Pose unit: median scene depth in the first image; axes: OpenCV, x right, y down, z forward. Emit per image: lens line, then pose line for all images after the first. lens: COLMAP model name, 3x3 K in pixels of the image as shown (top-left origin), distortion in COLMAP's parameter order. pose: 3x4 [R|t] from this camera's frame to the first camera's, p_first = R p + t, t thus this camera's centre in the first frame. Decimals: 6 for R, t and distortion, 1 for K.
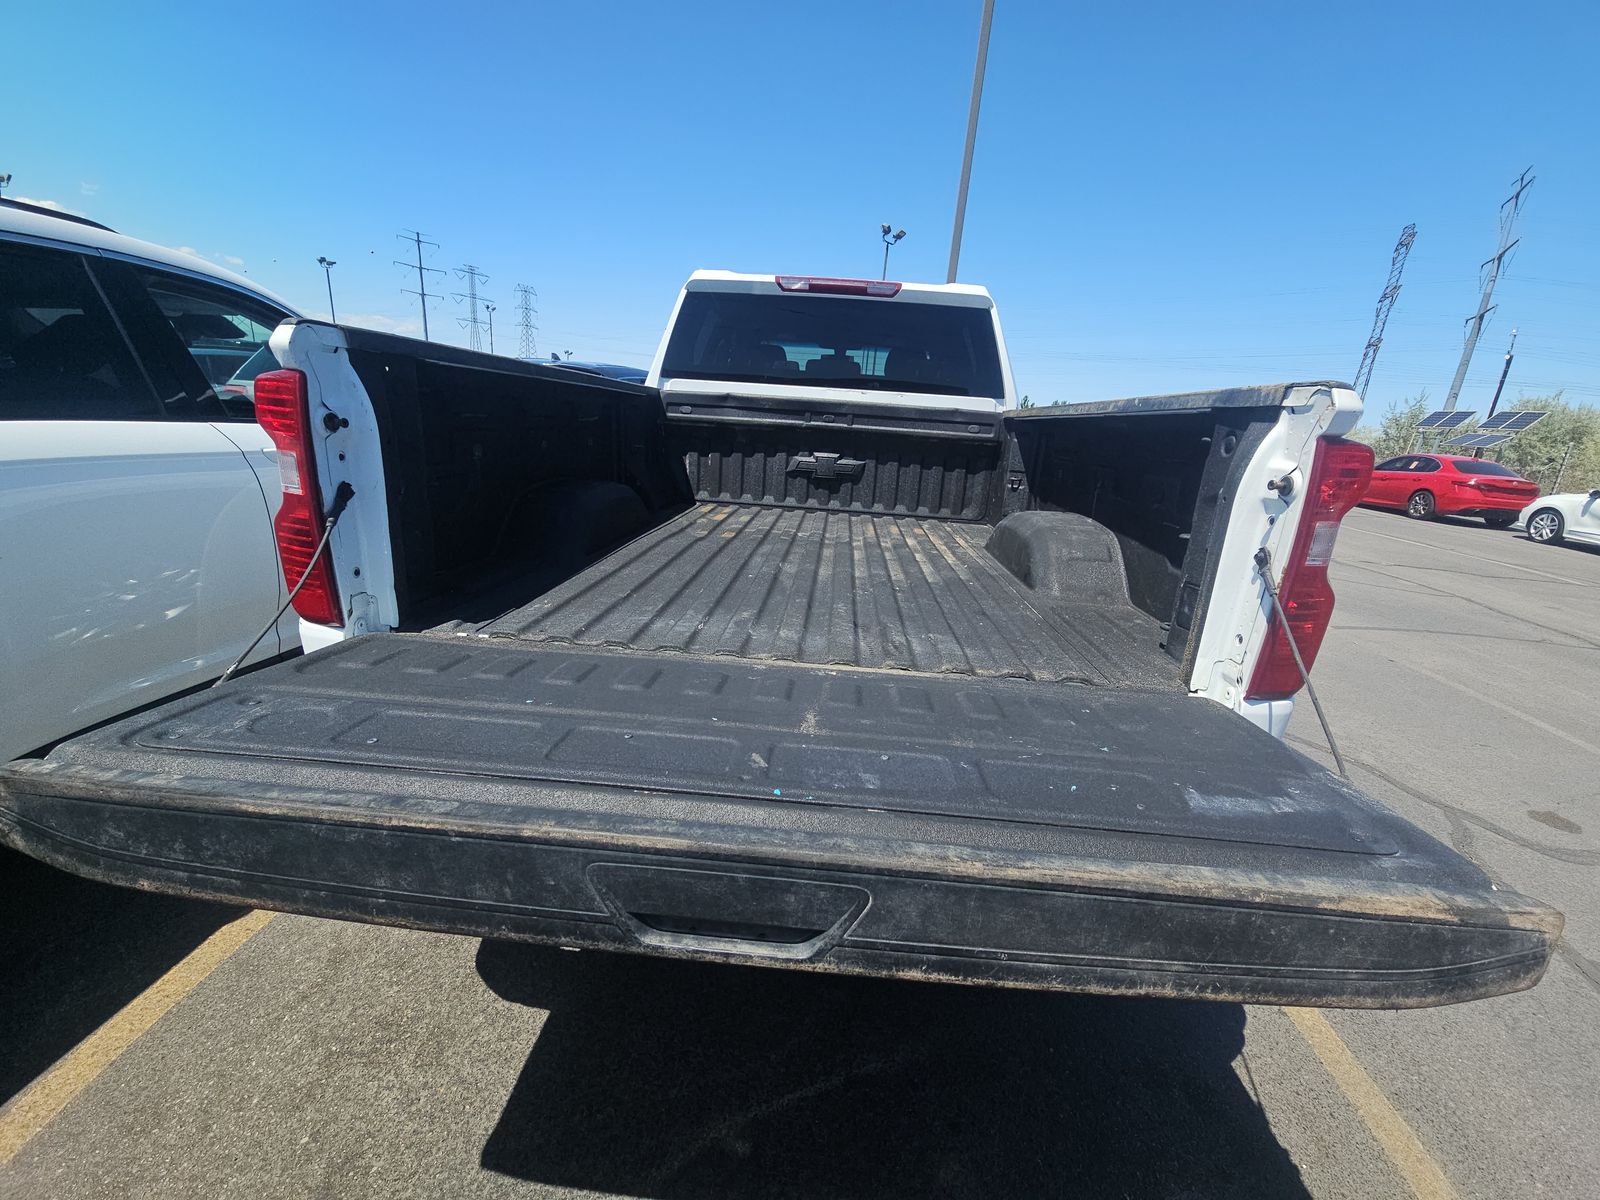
lens RADIAL K [[658.4, 0, 798.5], [0, 658.4, 609.6], [0, 0, 1]] dist [0.017372, -0.013714]
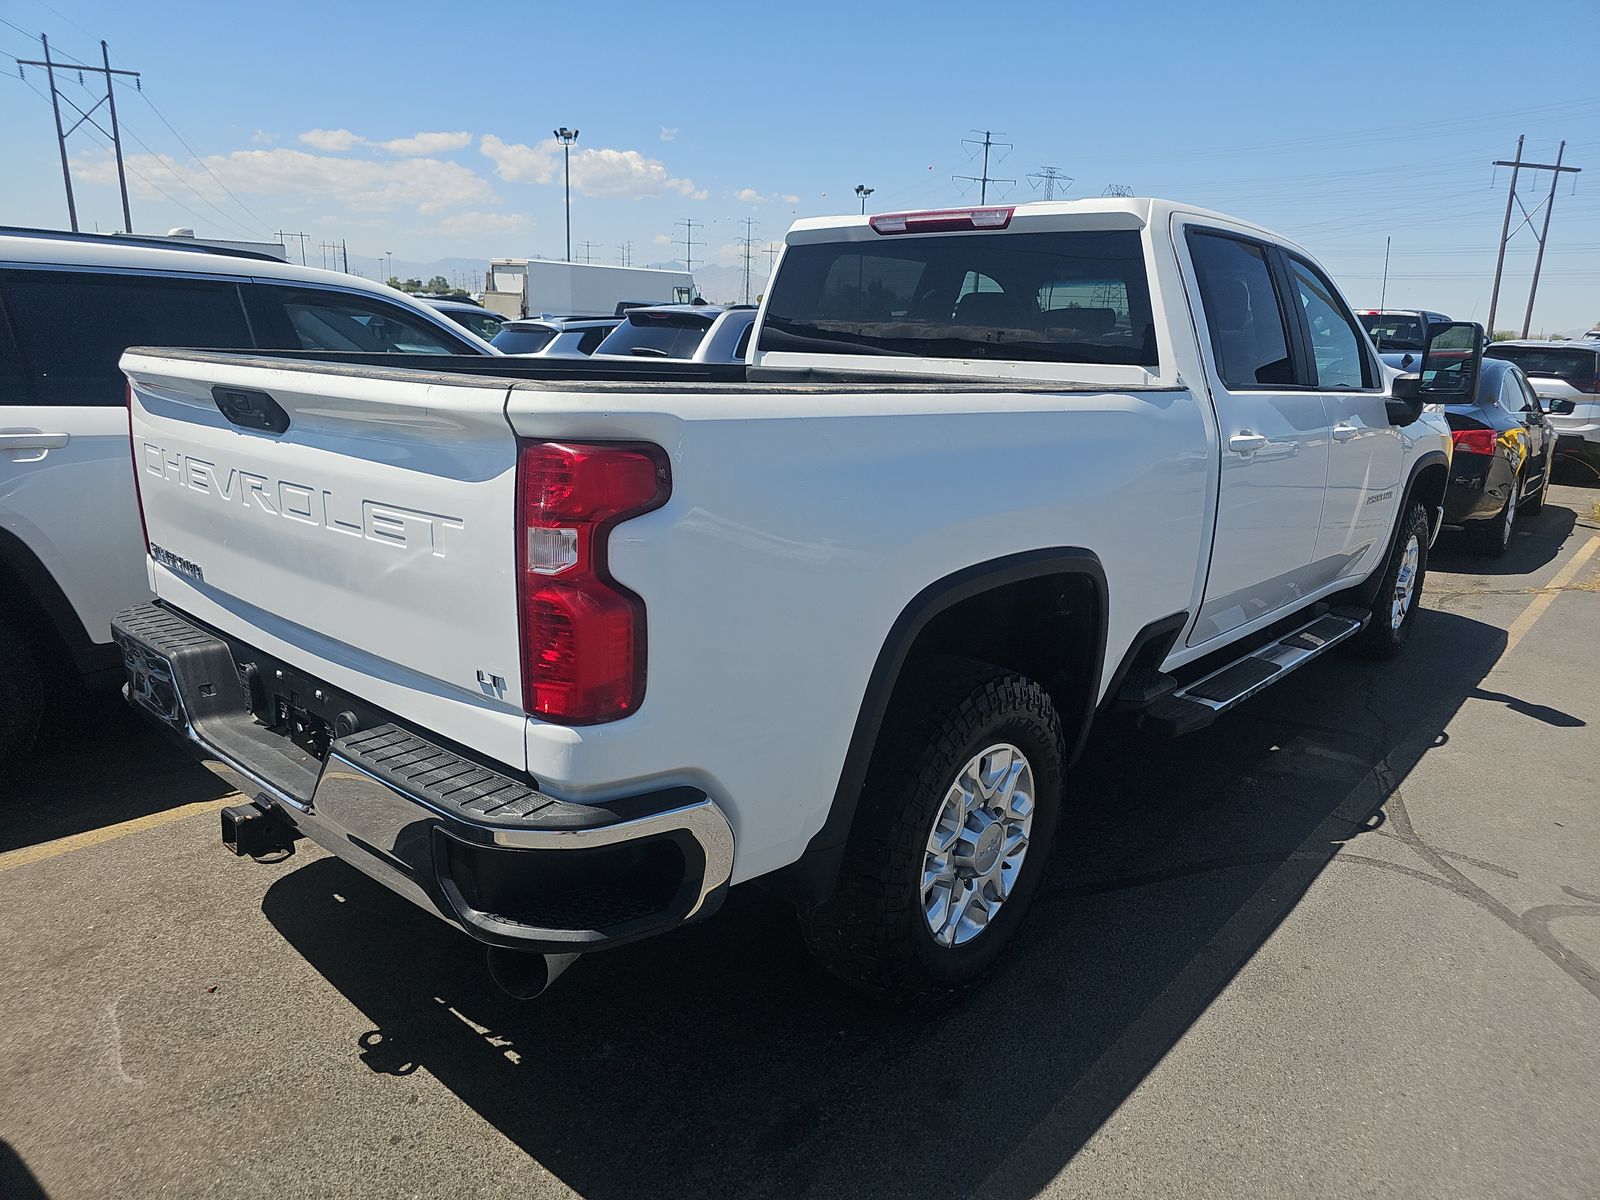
lens RADIAL K [[1067.5, 0, 776.8], [0, 1067.5, 594.4], [0, 0, 1]] dist [0.053588, -0.045629]
pose [[0.781444, 0.109324, -0.614323, 0.690105], [-0.162232, 0.986270, -0.030851, -0.014950], [0.602516, 0.123771, 0.788451, 0.001946]]
